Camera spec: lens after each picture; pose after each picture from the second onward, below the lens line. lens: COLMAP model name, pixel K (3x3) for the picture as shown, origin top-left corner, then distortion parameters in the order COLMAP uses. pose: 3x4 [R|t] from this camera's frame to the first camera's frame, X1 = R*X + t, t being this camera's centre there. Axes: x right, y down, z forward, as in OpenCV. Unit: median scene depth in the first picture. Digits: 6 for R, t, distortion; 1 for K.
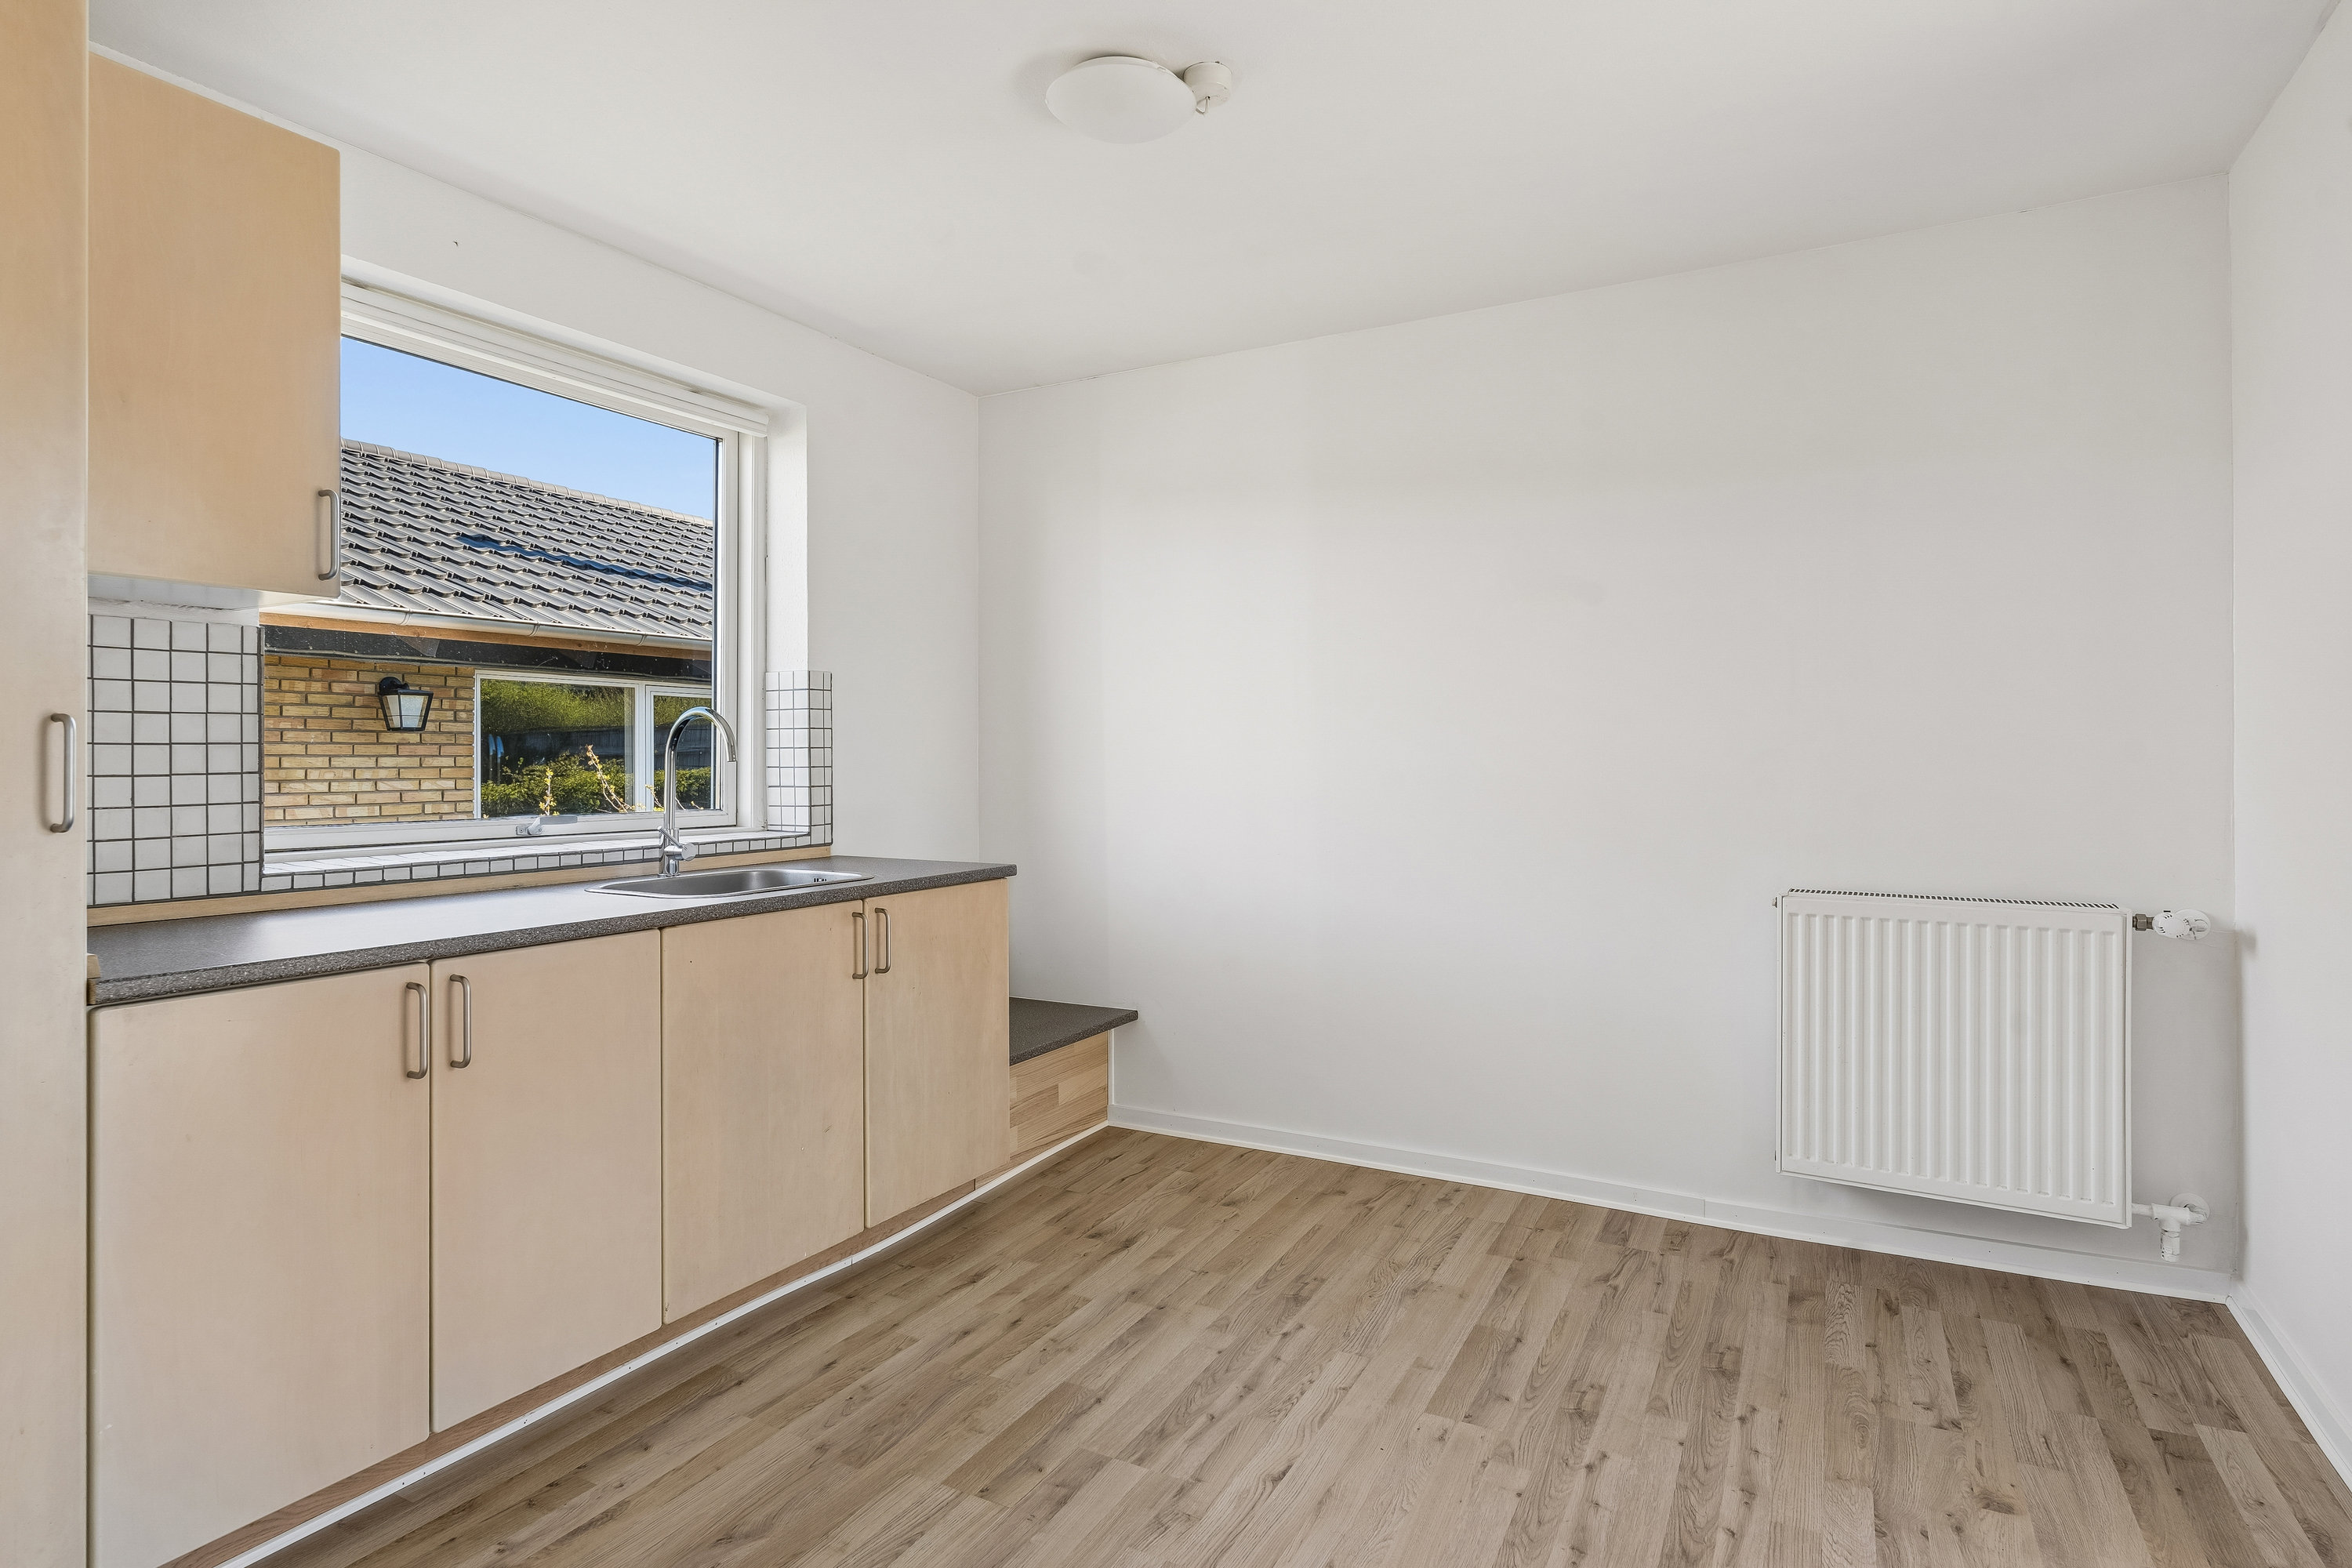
lens RADIAL K [[1243.0, 0, 1138.4], [0, 1243.0, 714.9], [0, 0, 1]] dist [0.017334, 0.000326]
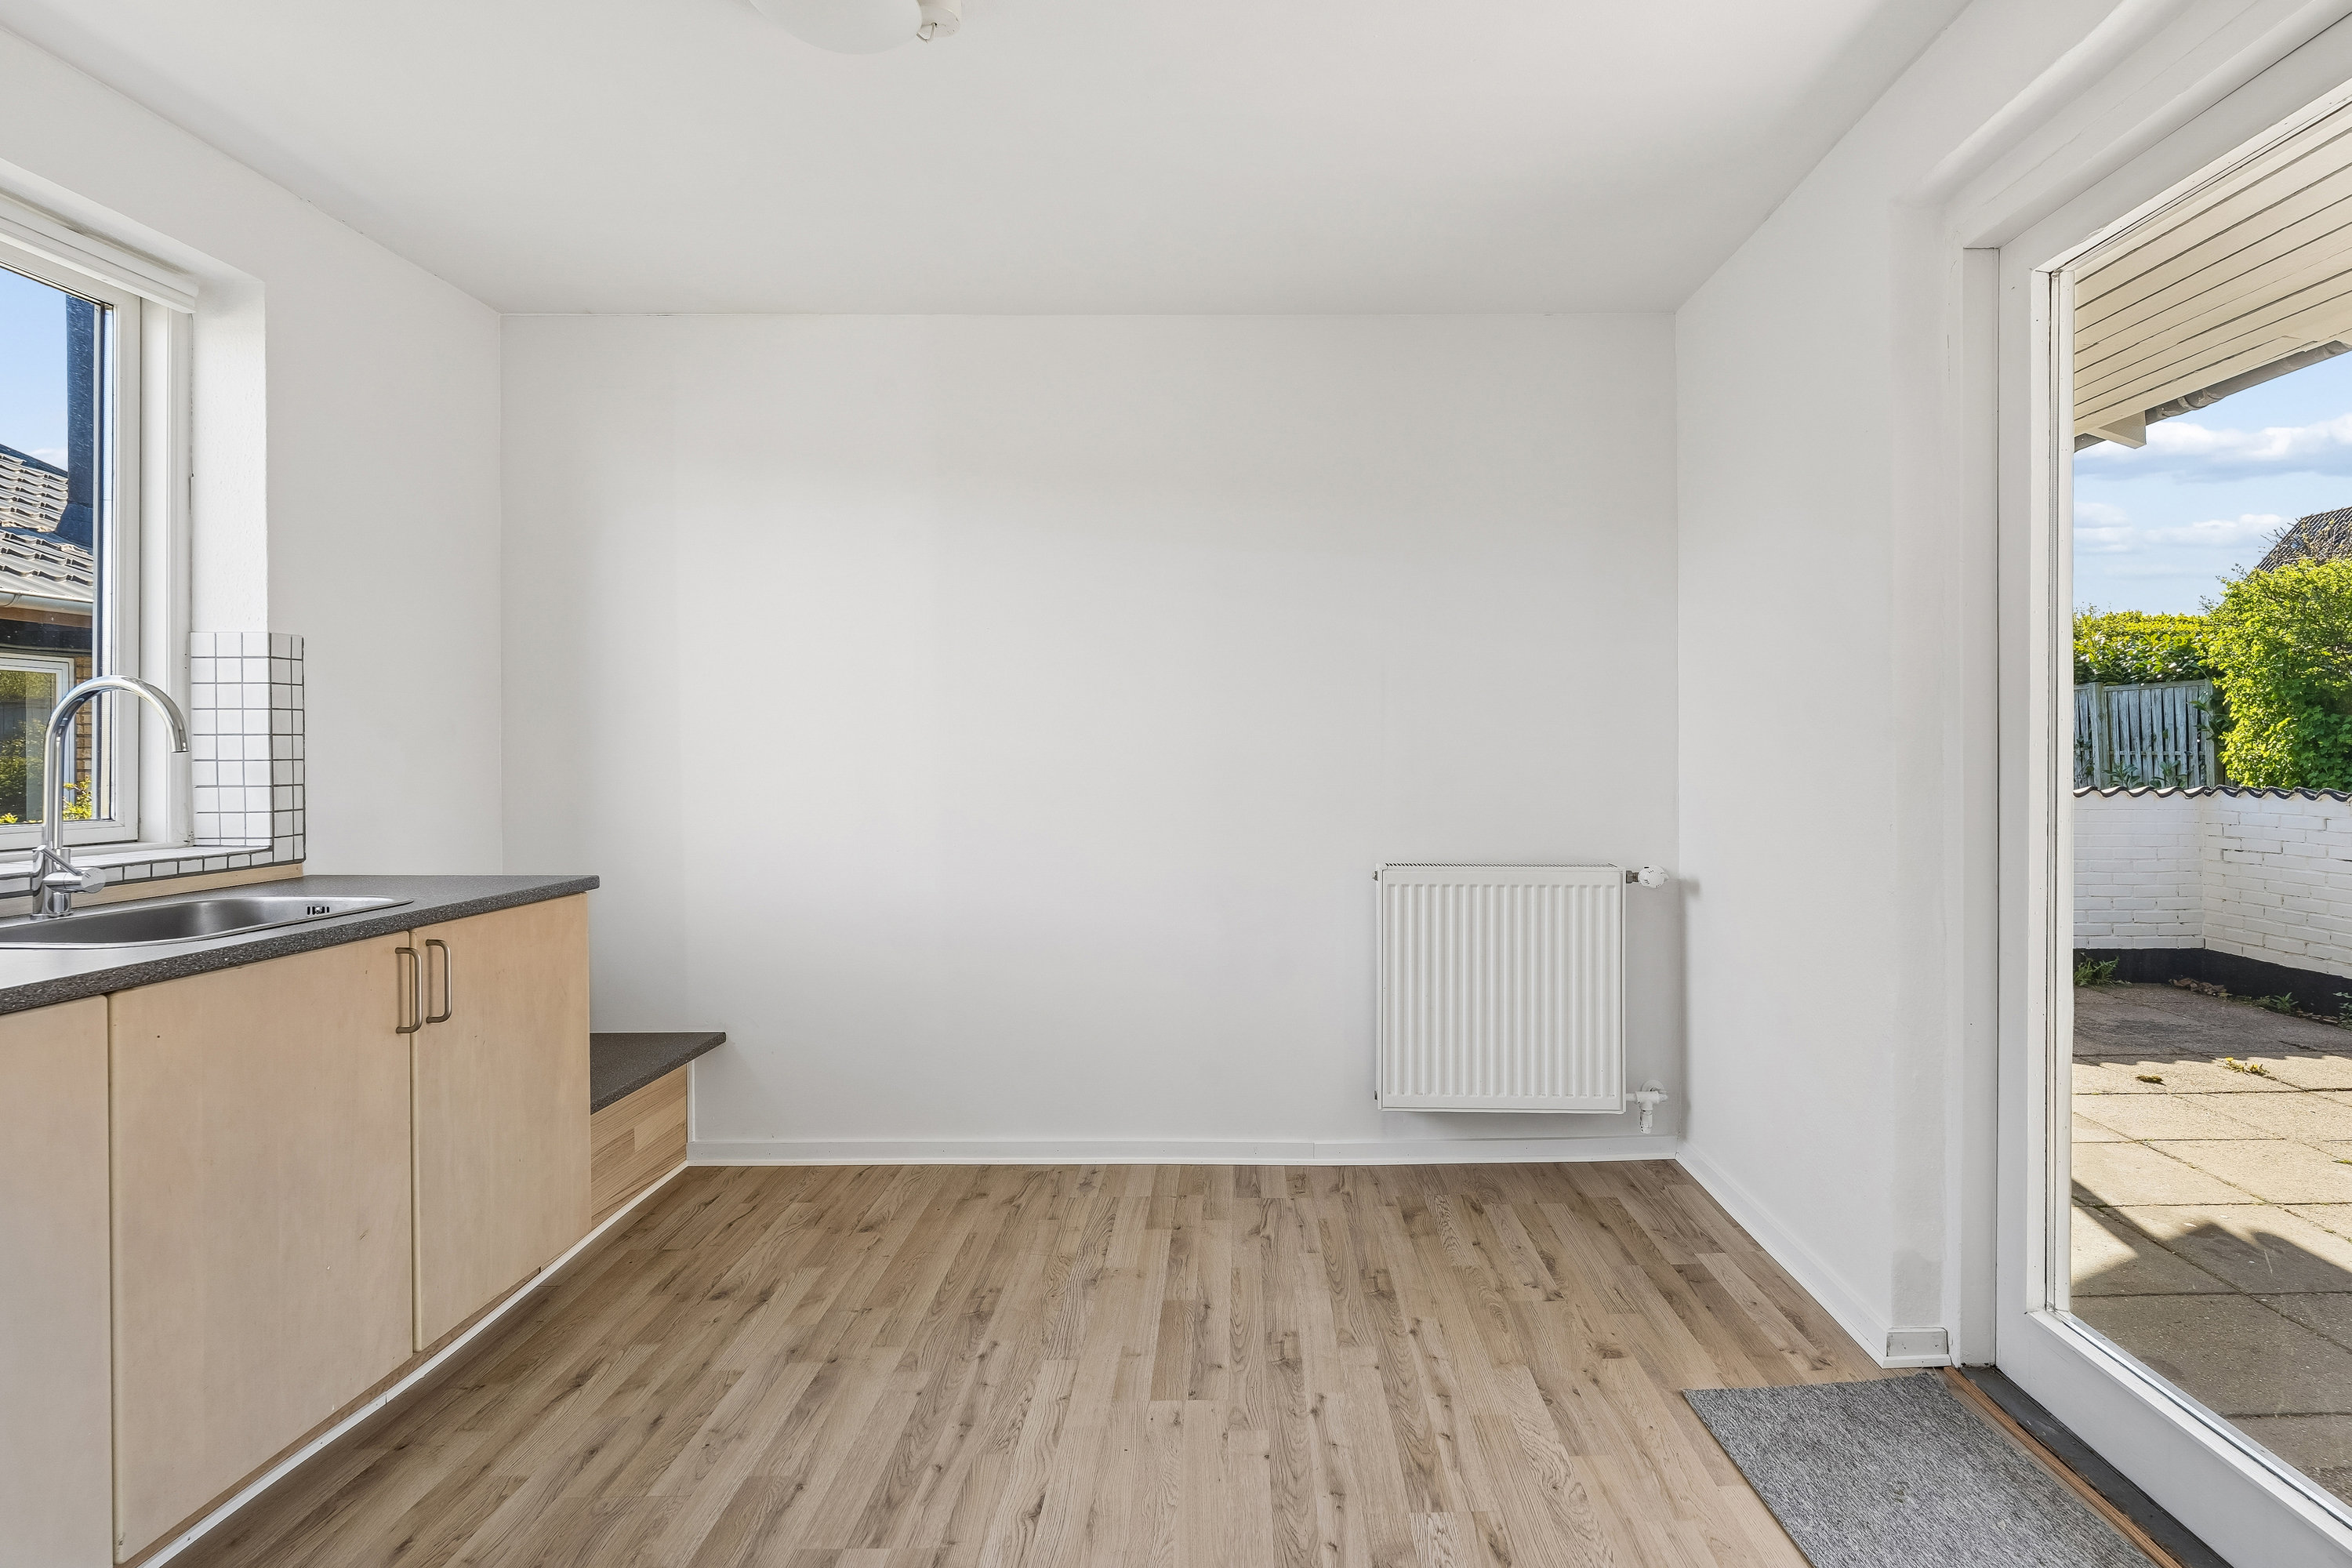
lens RADIAL K [[1193.4, 0, 1198.7], [0, 1193.4, 720.7], [0, 0, 1]] dist [0.012969, -0.000635]
pose [[0.874066, 0.014923, 0.485578, -0.194857], [-0.018601, 0.999823, 0.002755, 0.008260], [-0.485451, -0.011440, 0.874189, 0.135407]]
